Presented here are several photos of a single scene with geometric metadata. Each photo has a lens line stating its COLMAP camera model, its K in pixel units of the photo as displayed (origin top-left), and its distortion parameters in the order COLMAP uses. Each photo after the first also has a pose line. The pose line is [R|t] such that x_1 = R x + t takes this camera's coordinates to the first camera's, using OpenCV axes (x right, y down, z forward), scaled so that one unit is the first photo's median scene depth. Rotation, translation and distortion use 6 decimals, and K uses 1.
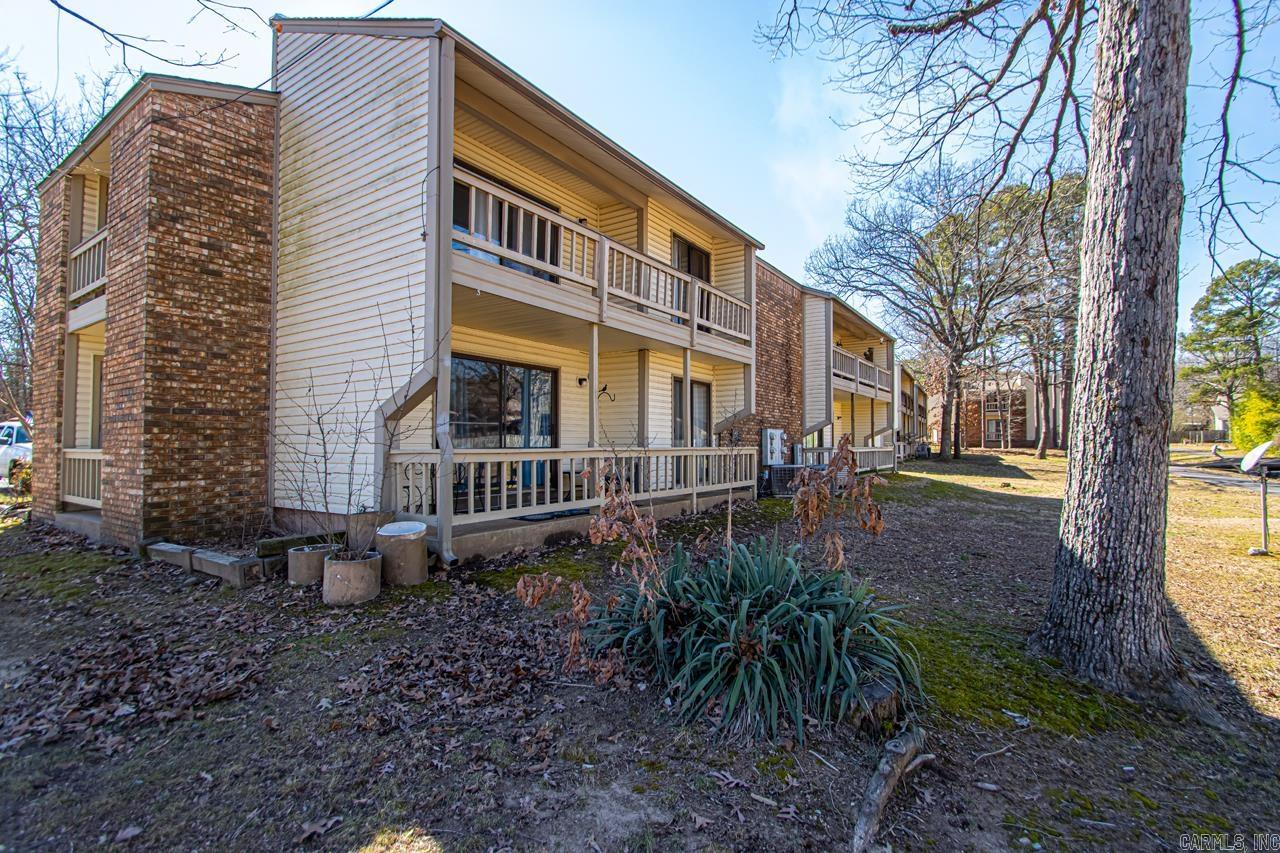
lens RADIAL K [[581.0, 0, 655.2], [0, 581.0, 426.7], [0, 0, 1]] dist [0.001370, -0.000209]
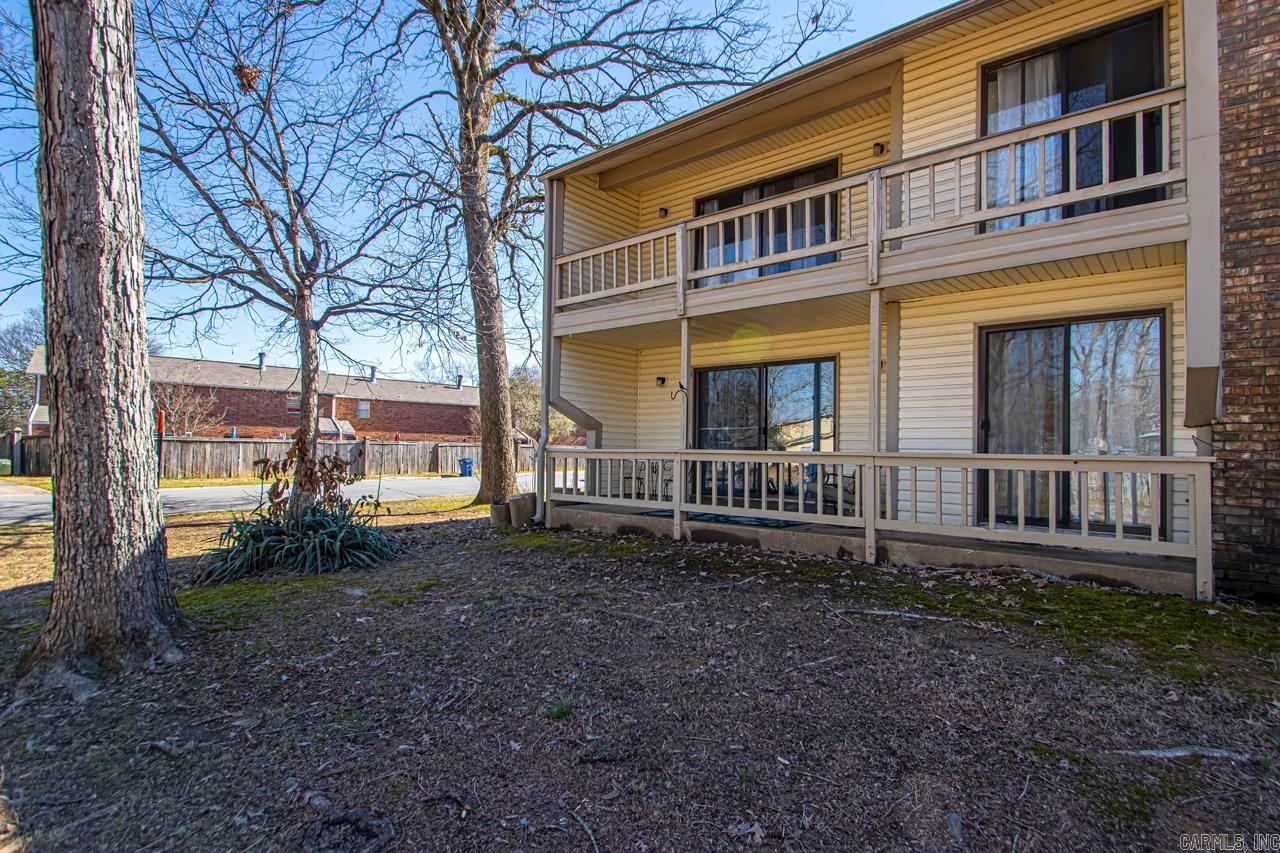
lens RADIAL K [[621.4, 0, 665.8], [0, 621.4, 428.2], [0, 0, 1]] dist [-0.000323, -0.000527]
pose [[-0.091419, -0.021605, -0.995578, 0.526895], [0.026459, 0.999359, -0.024117, 0.014631], [0.995461, -0.028547, -0.090789, 0.611393]]
